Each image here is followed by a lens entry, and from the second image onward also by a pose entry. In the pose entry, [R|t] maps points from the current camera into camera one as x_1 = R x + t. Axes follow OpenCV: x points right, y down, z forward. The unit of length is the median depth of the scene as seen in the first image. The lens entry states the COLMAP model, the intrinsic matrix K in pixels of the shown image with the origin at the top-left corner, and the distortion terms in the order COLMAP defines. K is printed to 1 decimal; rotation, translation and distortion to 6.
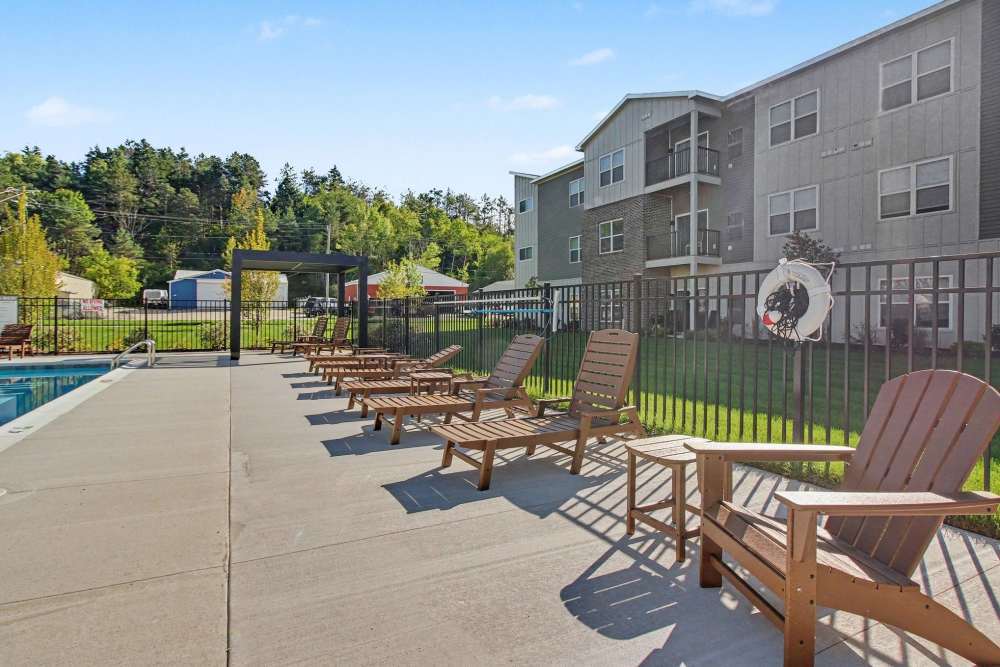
lens RADIAL K [[516.5, 0, 502.2], [0, 516.5, 312.4], [0, 0, 1]] dist [0.004296, 0.001844]
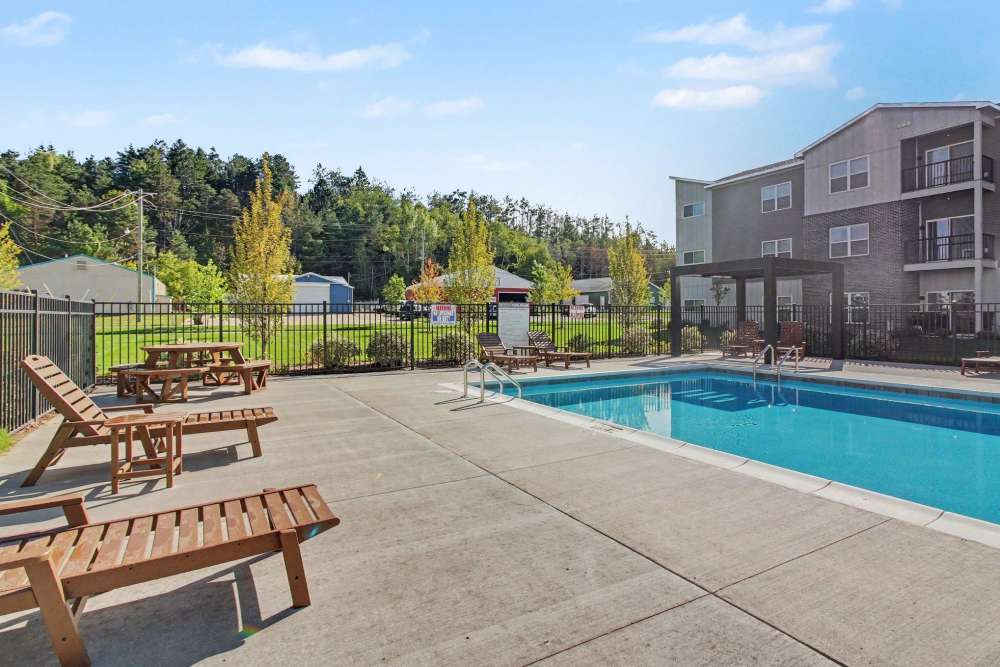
lens RADIAL K [[516.5, 0, 502.2], [0, 516.5, 312.4], [0, 0, 1]] dist [0.004296, 0.001844]
pose [[0.999046, -0.007692, 0.042977, -0.128687], [0.007734, 0.999970, -0.000810, -0.001915], [-0.042969, 0.001142, 0.999076, -0.001527]]
